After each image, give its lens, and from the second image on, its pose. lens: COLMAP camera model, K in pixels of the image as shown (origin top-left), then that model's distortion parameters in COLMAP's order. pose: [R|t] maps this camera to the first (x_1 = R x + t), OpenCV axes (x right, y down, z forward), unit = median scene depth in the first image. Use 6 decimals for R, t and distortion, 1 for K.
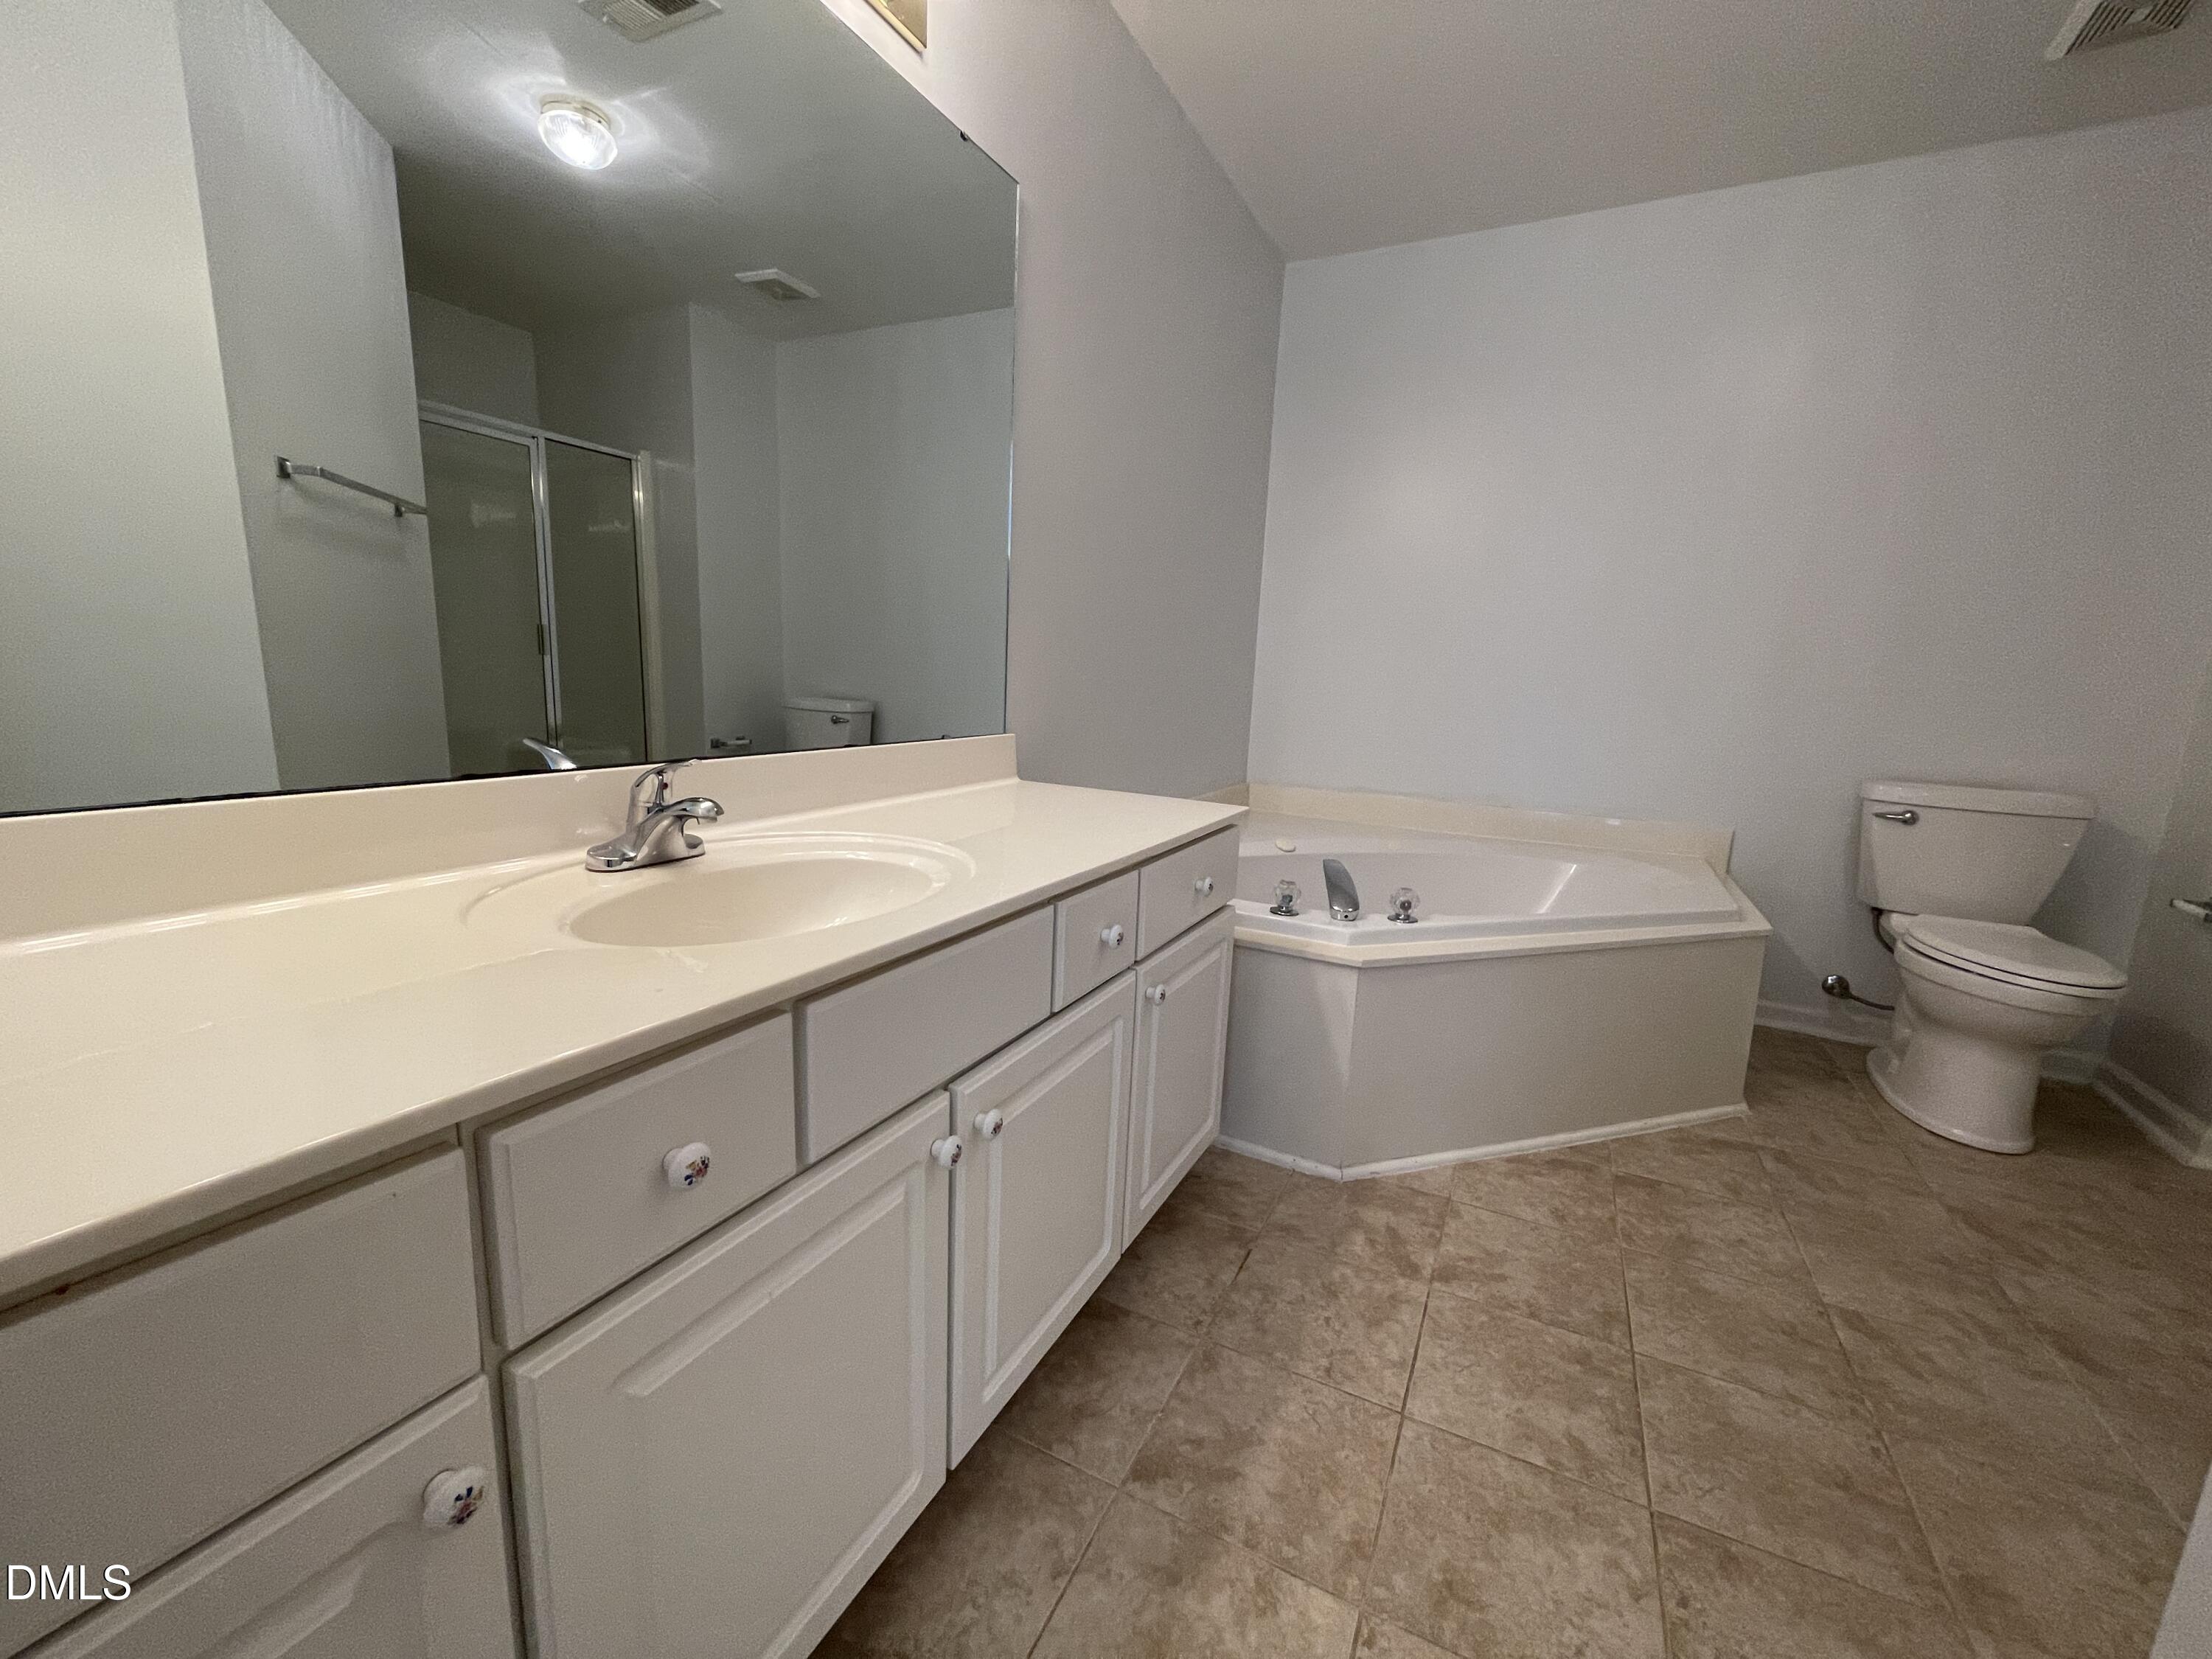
lens RADIAL K [[888.1, 0, 1107.5], [0, 888.1, 835.8], [0, 0, 1]] dist [-0.001416, -0.000451]
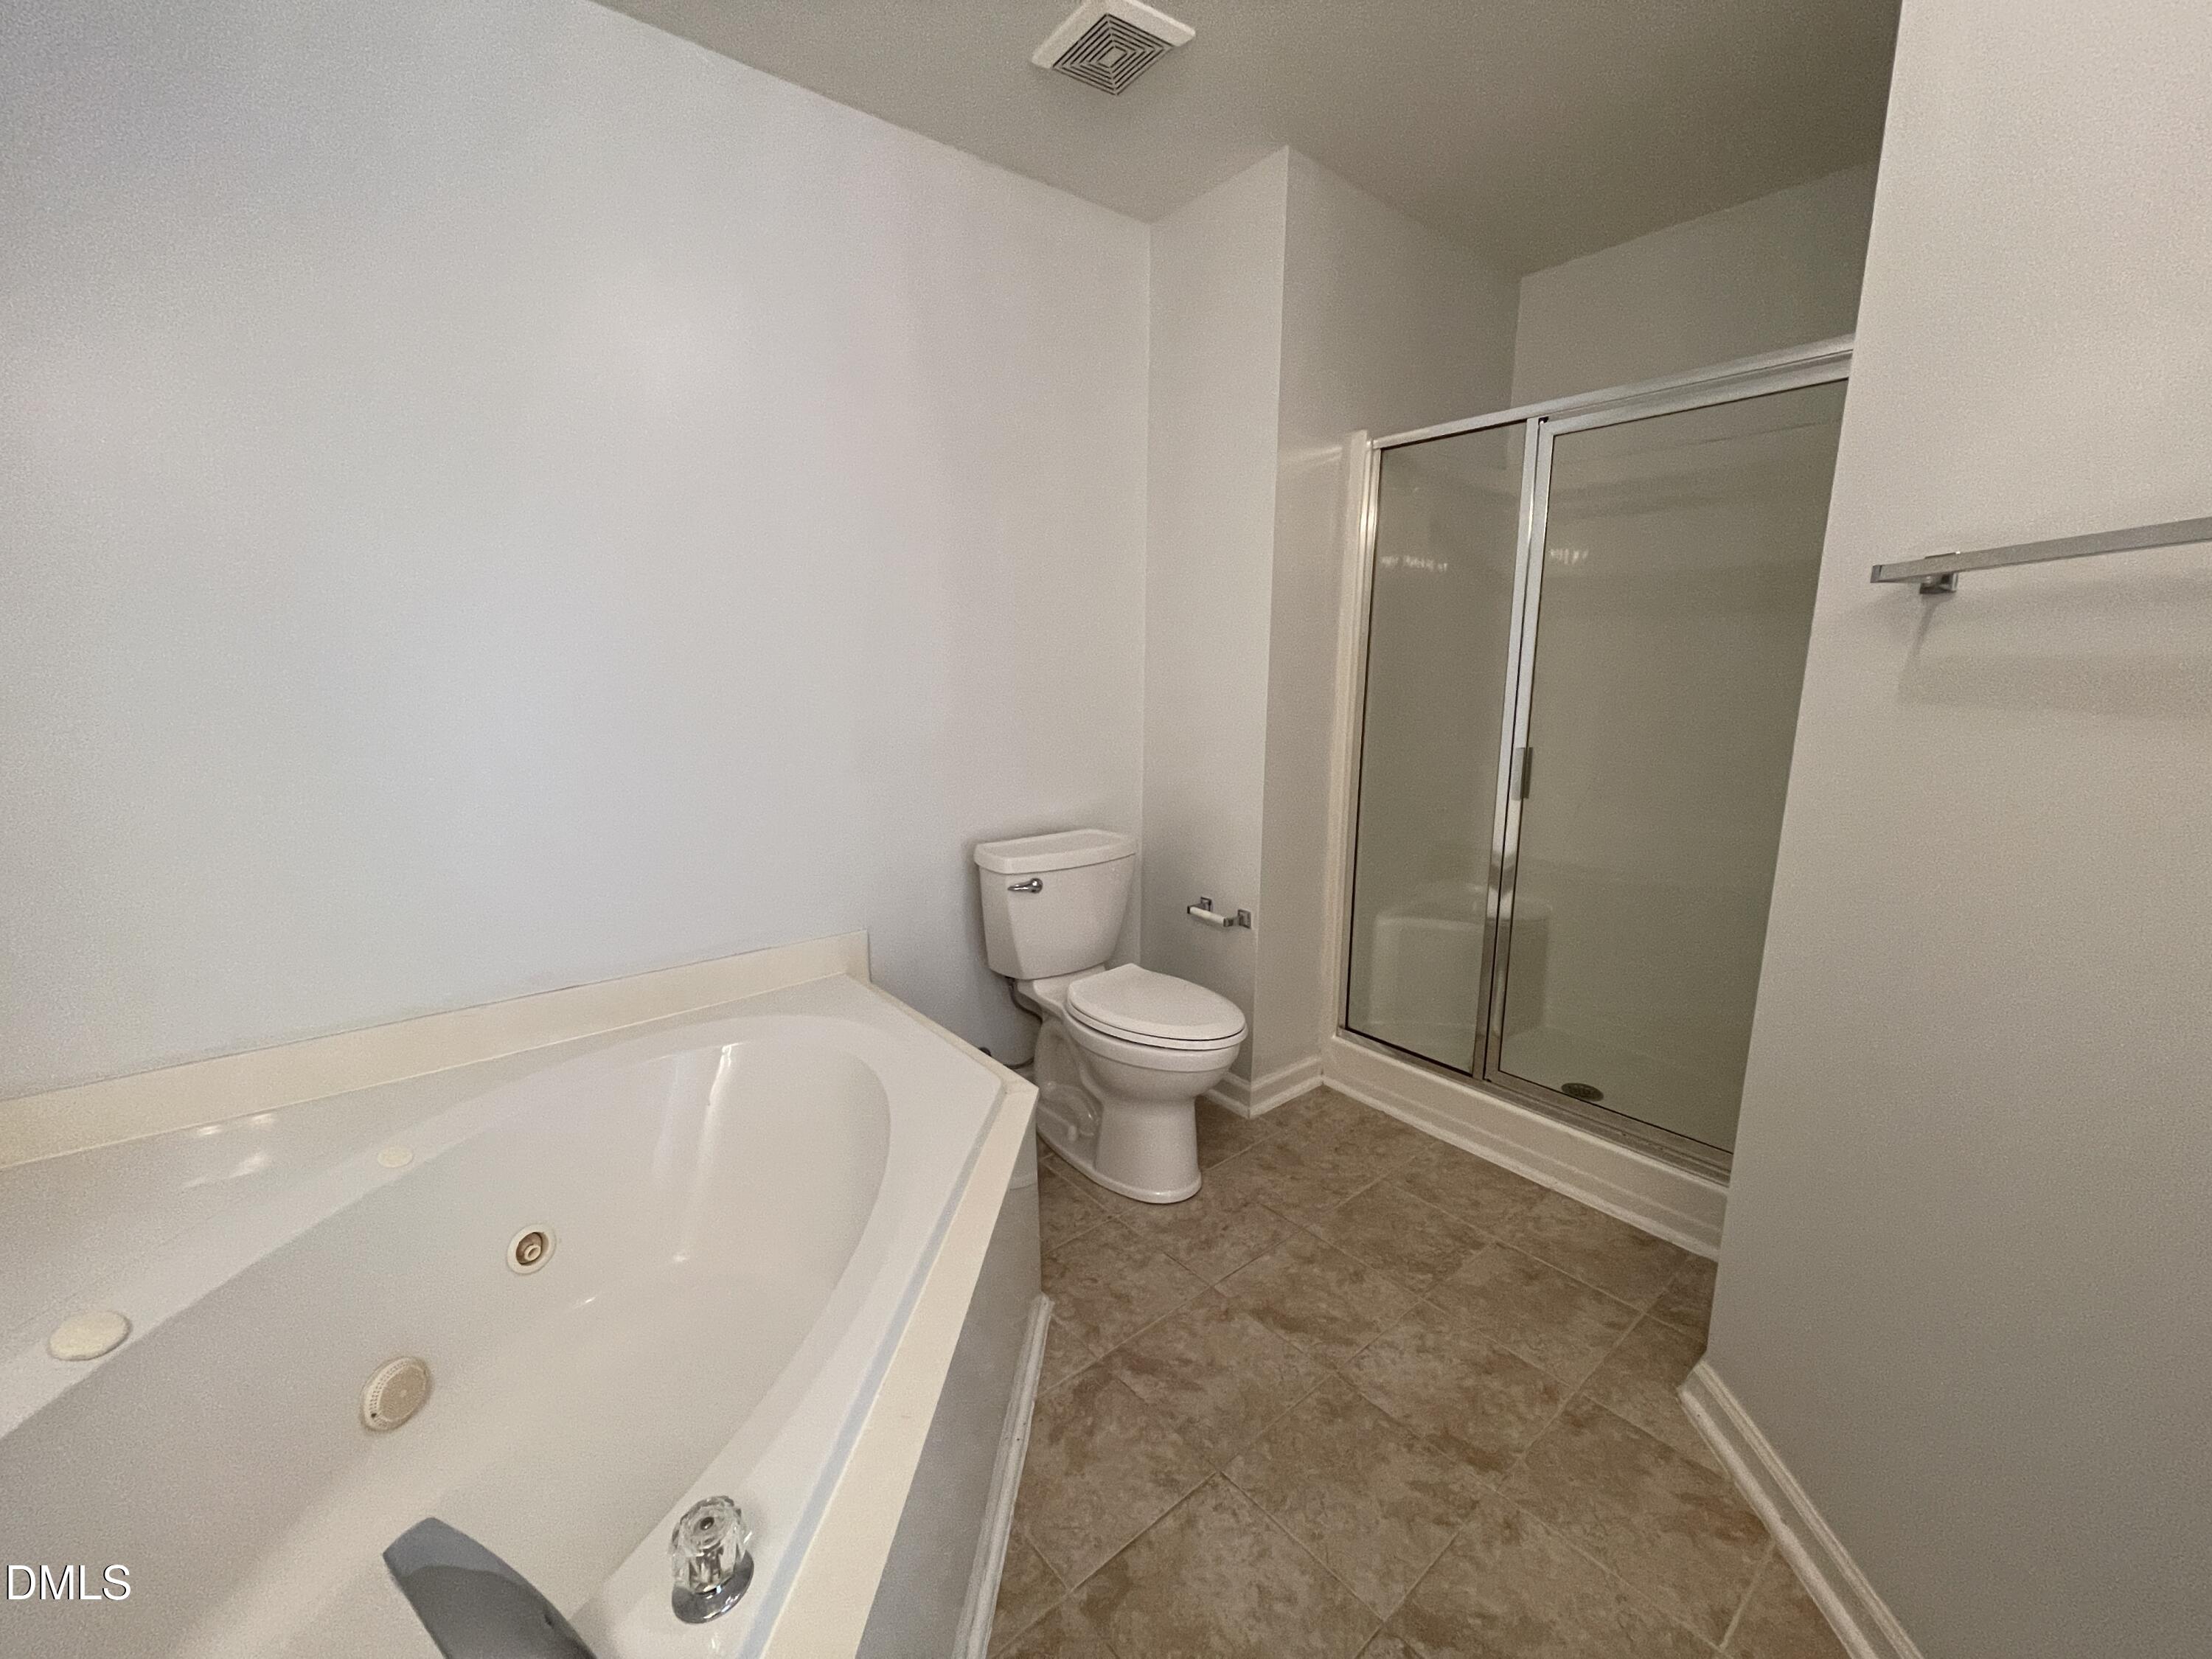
lens RADIAL K [[888.1, 0, 1107.5], [0, 888.1, 835.8], [0, 0, 1]] dist [-0.001416, -0.000451]
pose [[0.394086, -0.222489, 0.891737, 0.115647], [0.183675, 0.969749, 0.160782, -0.233020], [-0.900533, 0.100428, 0.423030, 0.584044]]
